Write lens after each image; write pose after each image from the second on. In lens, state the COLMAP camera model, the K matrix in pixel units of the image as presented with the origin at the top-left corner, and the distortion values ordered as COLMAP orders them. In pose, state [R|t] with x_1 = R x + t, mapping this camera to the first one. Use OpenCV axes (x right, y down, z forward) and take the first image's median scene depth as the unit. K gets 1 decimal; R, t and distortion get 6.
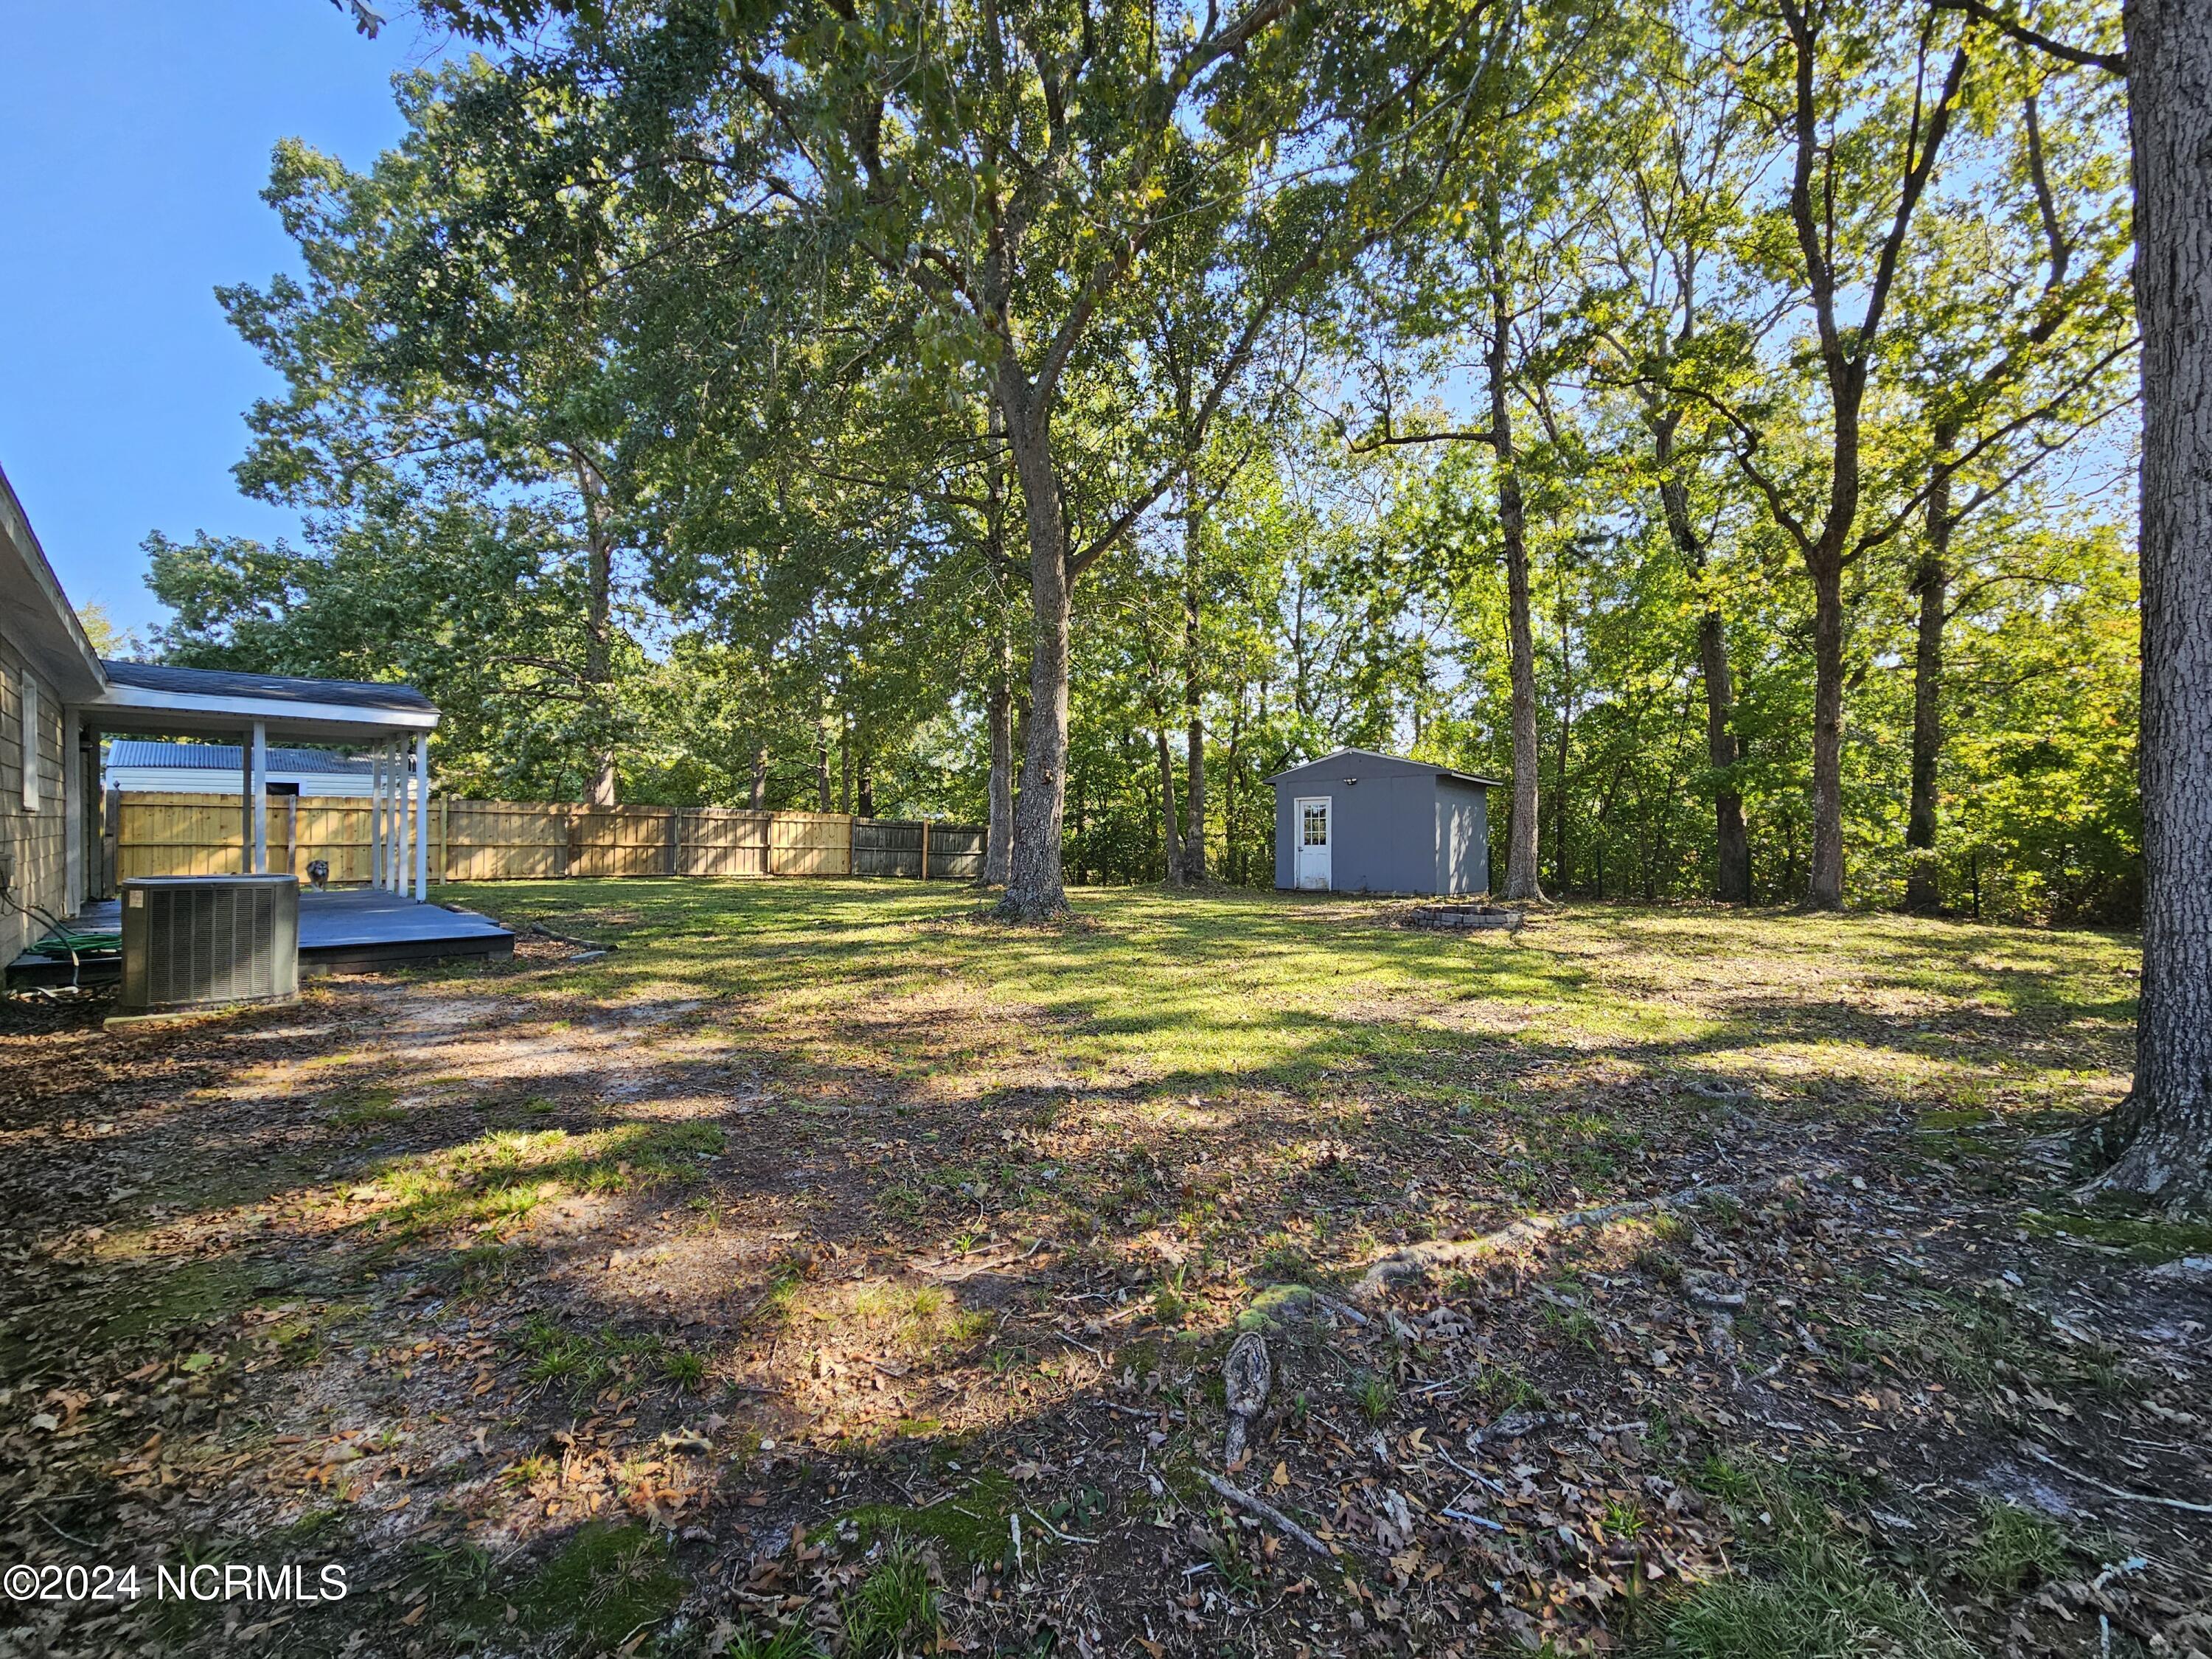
lens RADIAL K [[916.8, 0, 1106.0], [0, 916.8, 829.5], [0, 0, 1]] dist [0.000651, 0.000647]
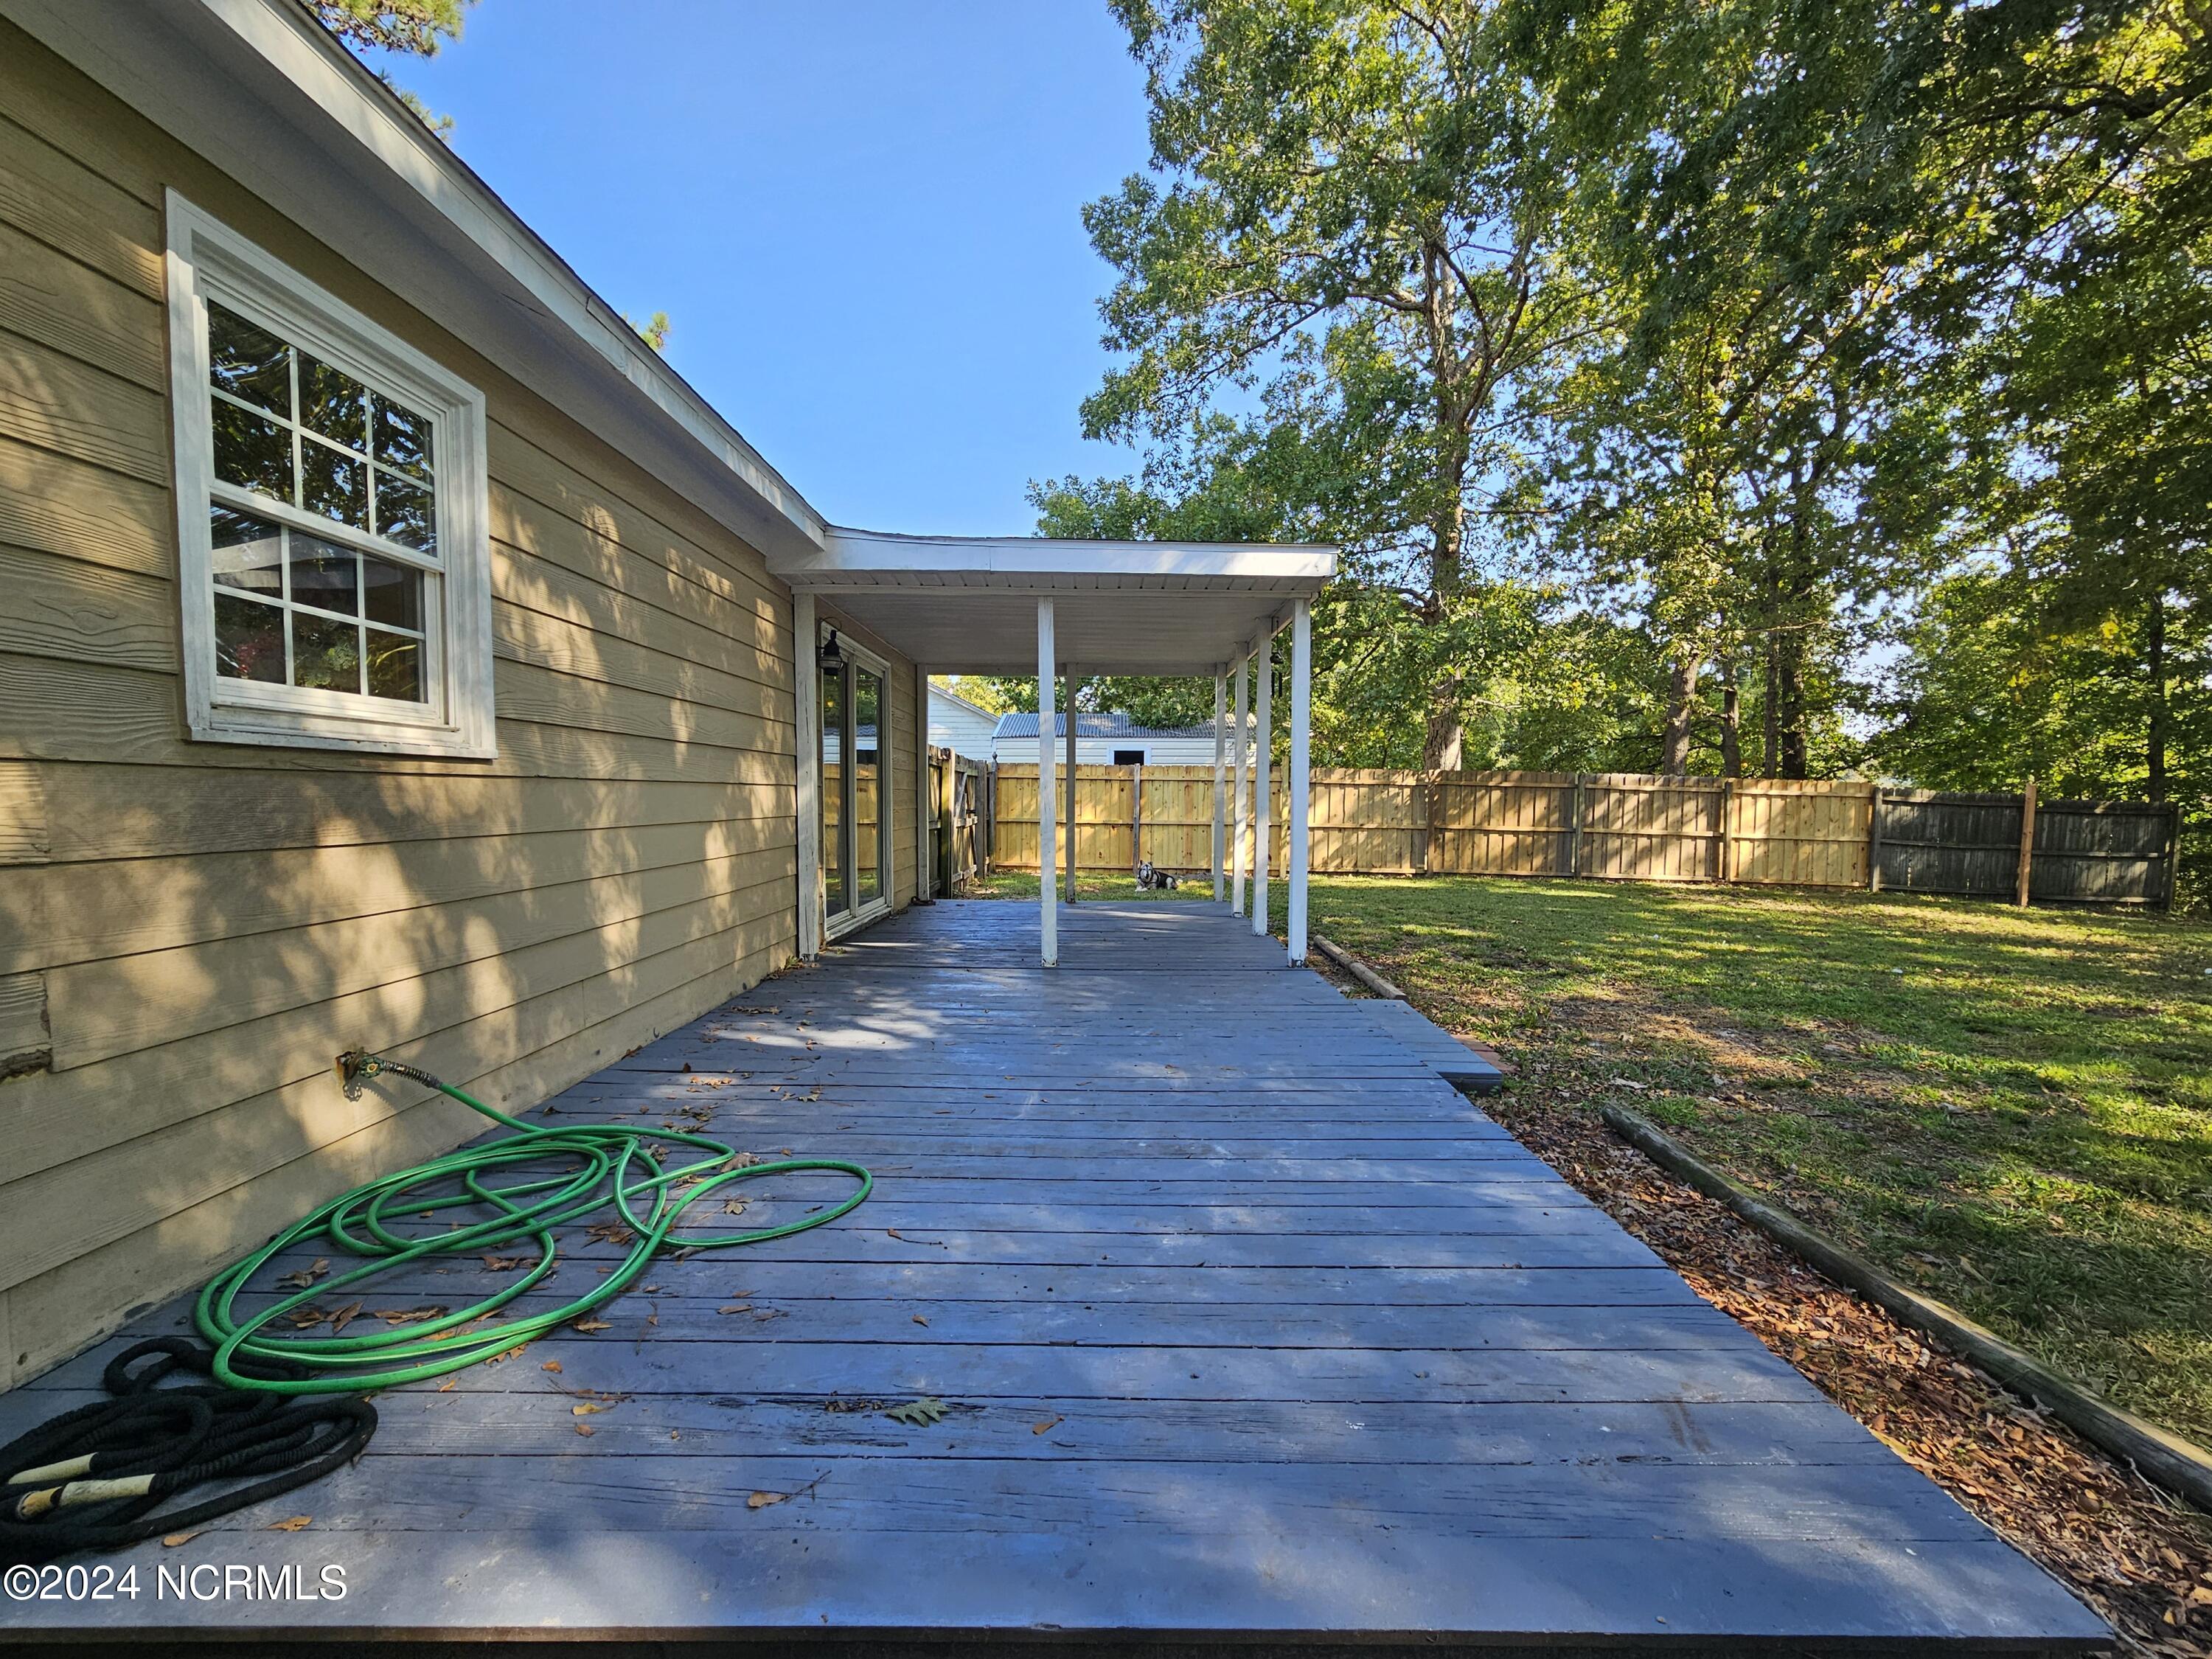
lens RADIAL K [[916.8, 0, 1106.0], [0, 916.8, 829.5], [0, 0, 1]] dist [0.000651, 0.000647]
pose [[0.709785, 0.025938, -0.703941, -0.280068], [-0.003548, 0.999441, 0.033248, -0.005639], [0.704409, -0.021101, 0.709480, 0.340197]]
